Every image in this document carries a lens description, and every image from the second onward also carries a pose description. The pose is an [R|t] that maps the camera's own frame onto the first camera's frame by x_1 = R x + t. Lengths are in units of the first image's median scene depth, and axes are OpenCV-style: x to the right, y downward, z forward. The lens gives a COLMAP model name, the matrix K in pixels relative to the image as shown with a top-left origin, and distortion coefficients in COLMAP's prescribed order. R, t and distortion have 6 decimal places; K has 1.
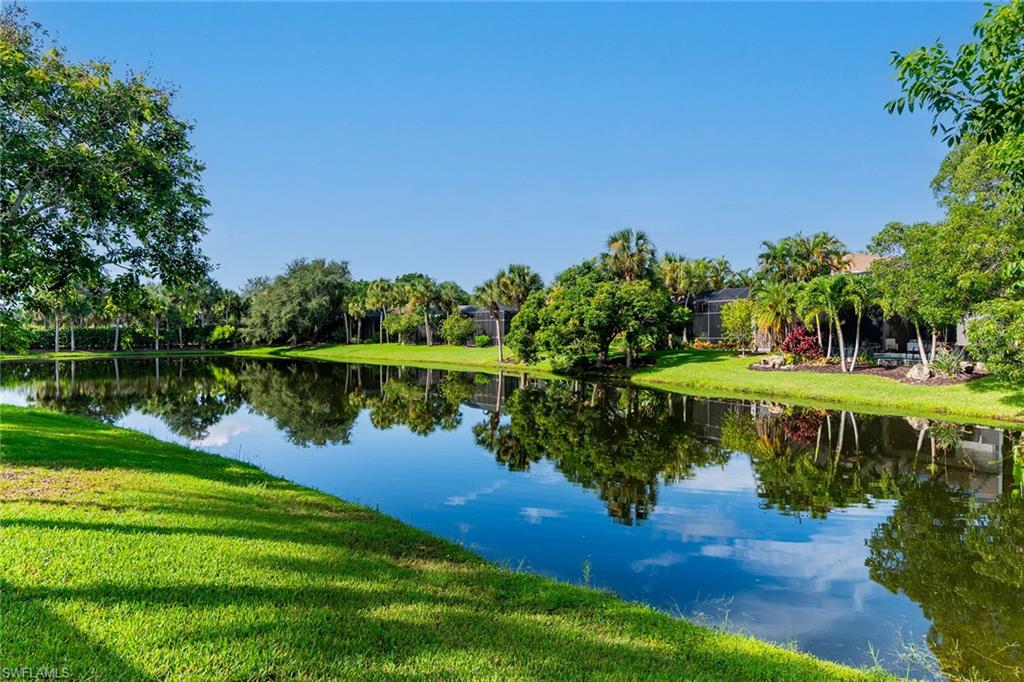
lens RADIAL K [[644.7, 0, 513.7], [0, 644.7, 345.1], [0, 0, 1]] dist [-0.007462, -0.002703]
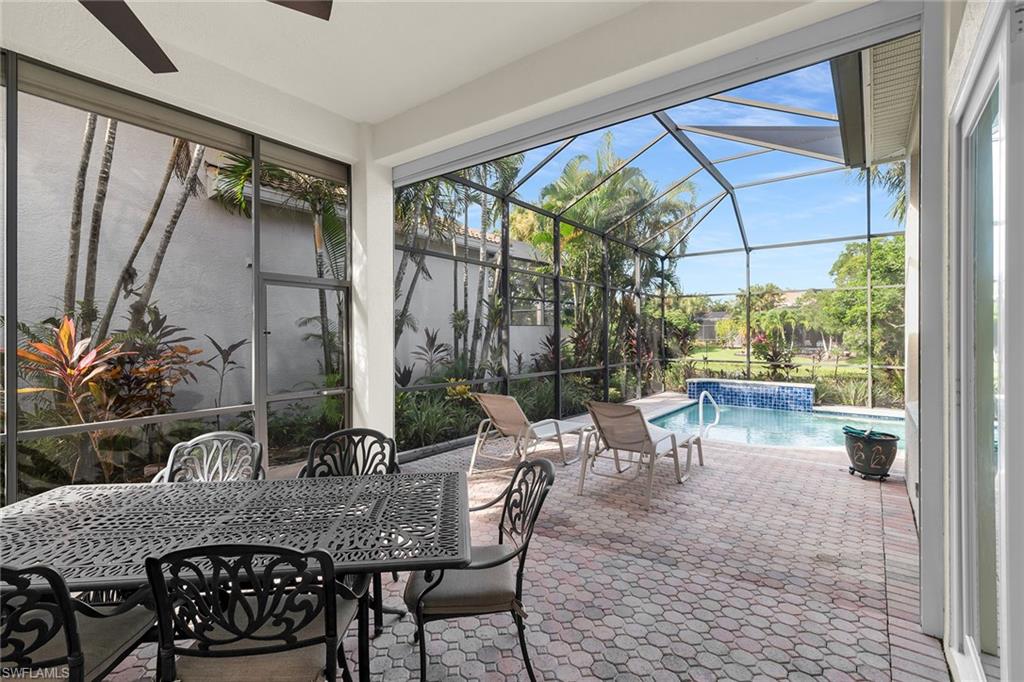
lens RADIAL K [[465.6, 0, 511.0], [0, 465.6, 337.5], [0, 0, 1]] dist [0.005960, -0.000180]
pose [[0.999627, 0.007365, -0.026313, -0.114015], [-0.007698, 0.999891, -0.012581, 0.002733], [0.026218, 0.012779, 0.999575, -0.180189]]
